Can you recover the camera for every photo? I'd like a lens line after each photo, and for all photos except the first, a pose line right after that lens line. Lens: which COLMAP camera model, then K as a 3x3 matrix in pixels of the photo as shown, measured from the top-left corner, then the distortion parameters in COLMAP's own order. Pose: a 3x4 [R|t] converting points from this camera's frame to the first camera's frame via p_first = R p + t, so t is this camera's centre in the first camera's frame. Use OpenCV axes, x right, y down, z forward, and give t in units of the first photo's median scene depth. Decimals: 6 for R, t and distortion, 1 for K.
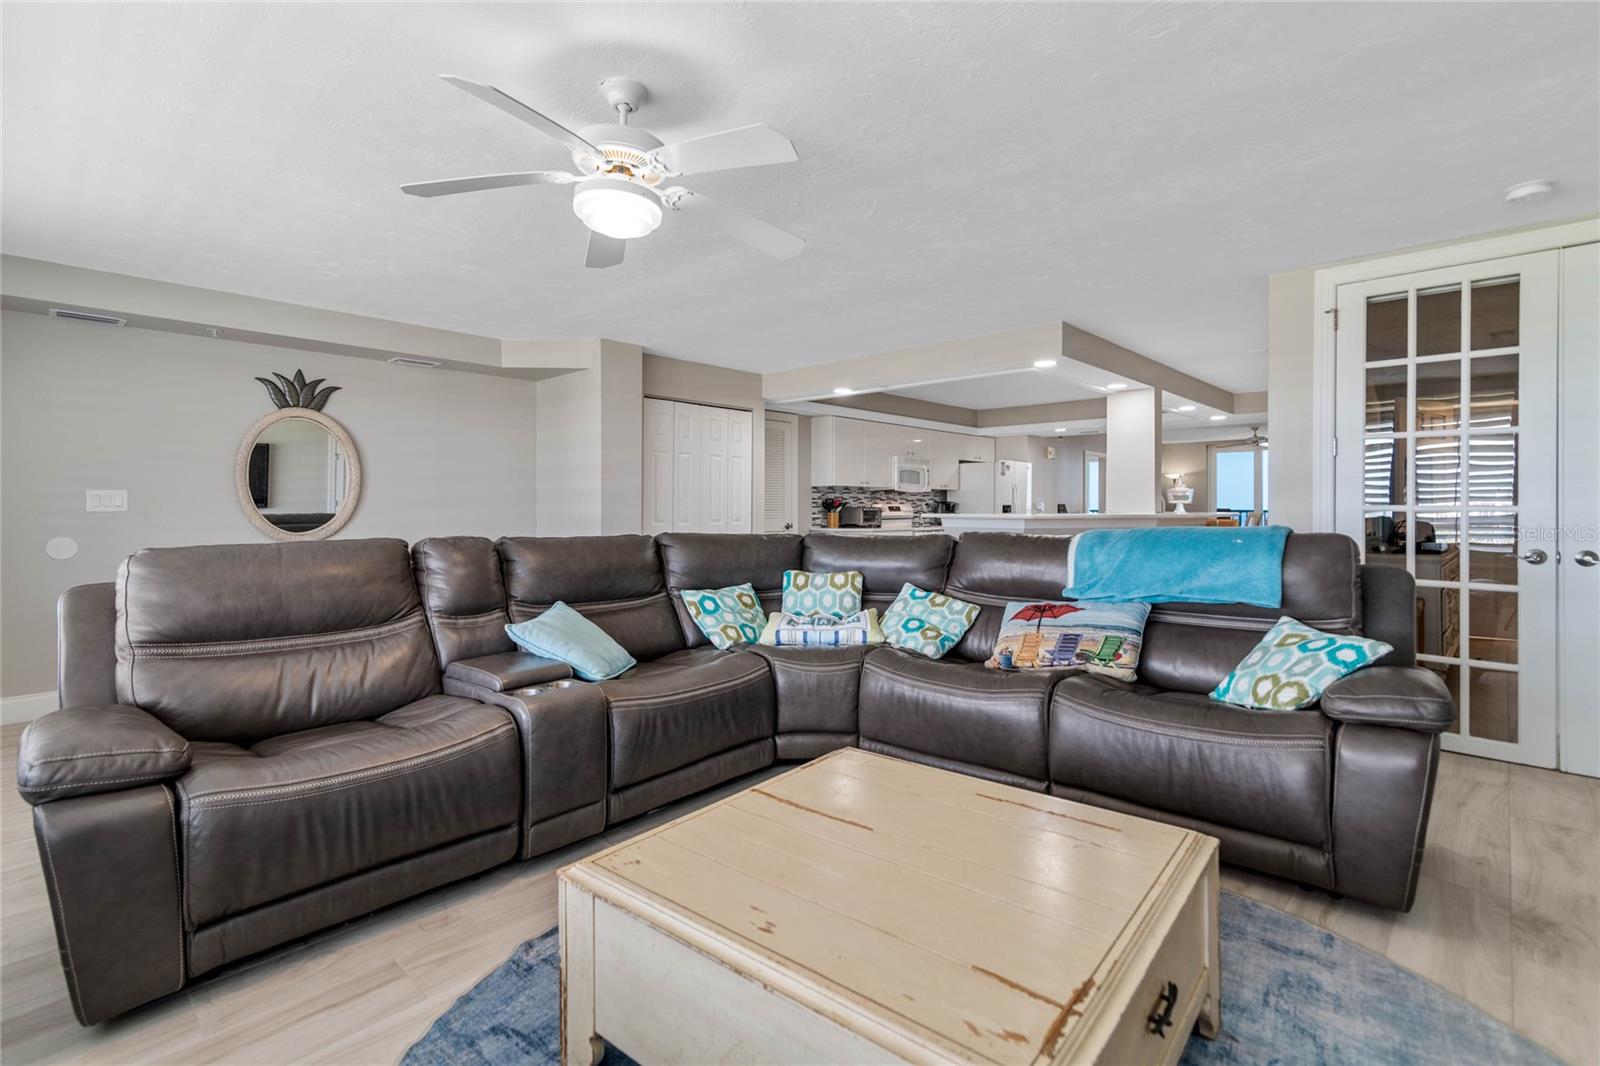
lens RADIAL K [[729.0, 0, 793.0], [0, 729.0, 507.8], [0, 0, 1]] dist [0.003959, 0.000077]
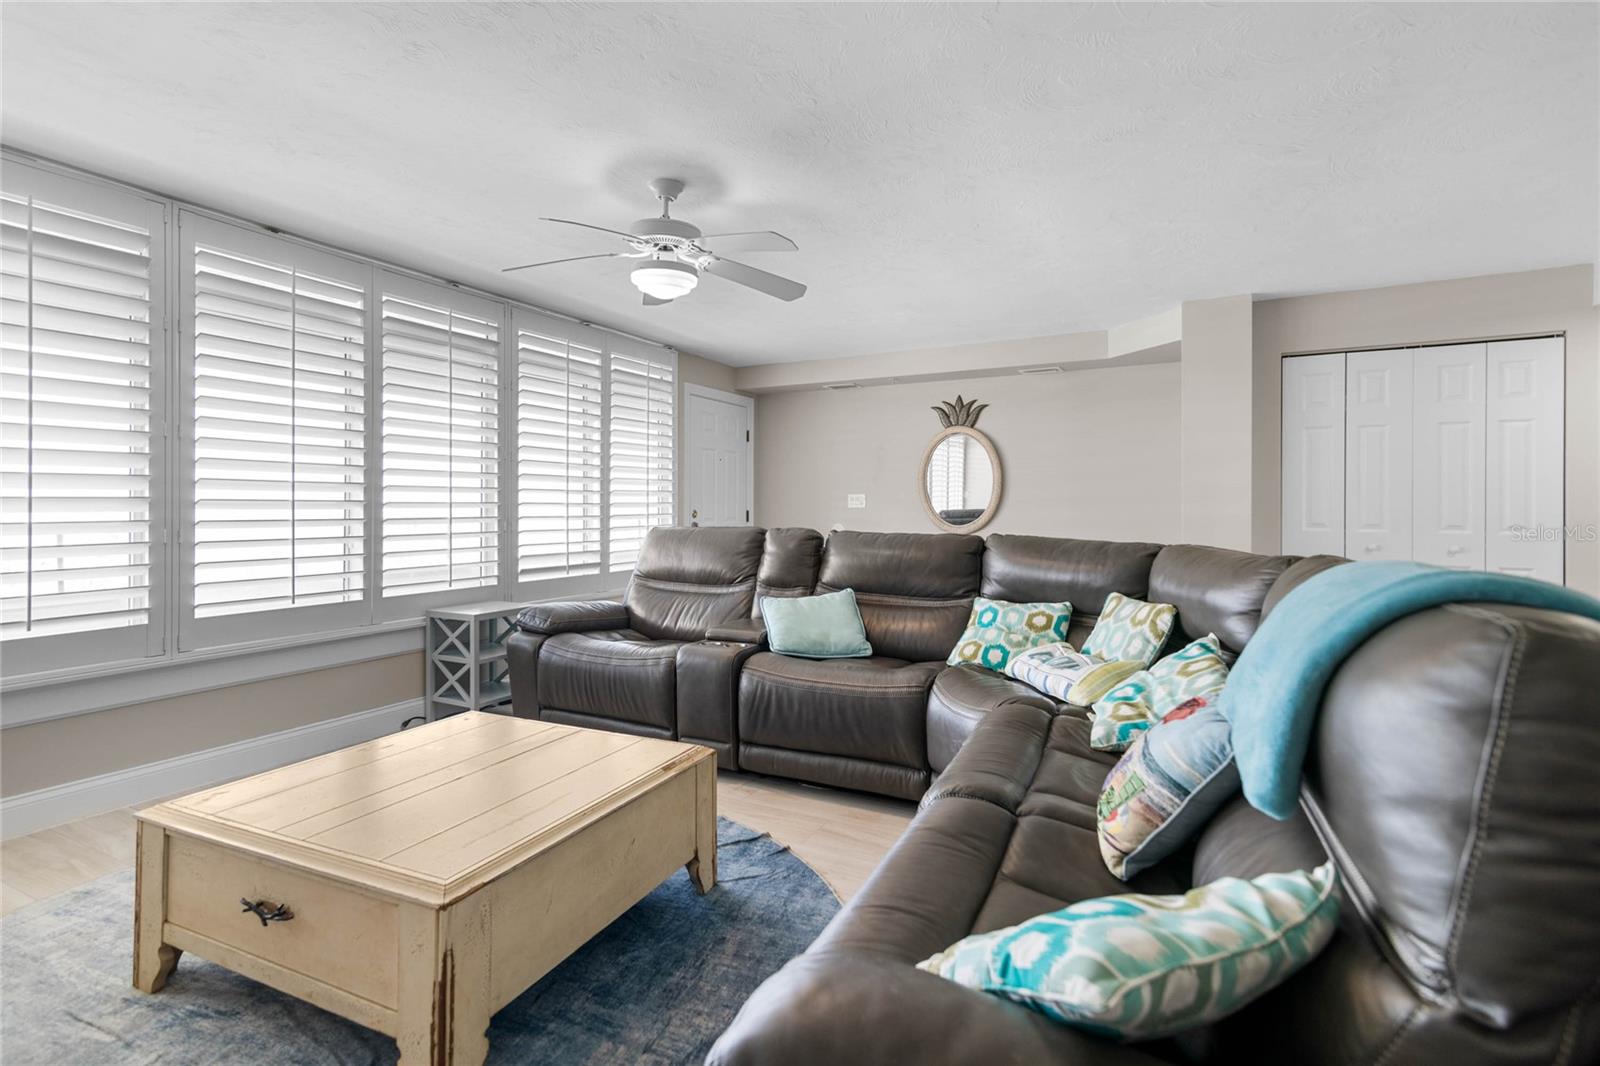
lens RADIAL K [[746.5, 0, 788.0], [0, 746.5, 503.7], [0, 0, 1]] dist [0.010519, 0.000123]
pose [[0.271815, -0.000455, -0.962349, 0.547883], [0.000076, 1.000000, -0.000452, -0.002571], [0.962350, 0.000050, 0.271815, 0.417159]]
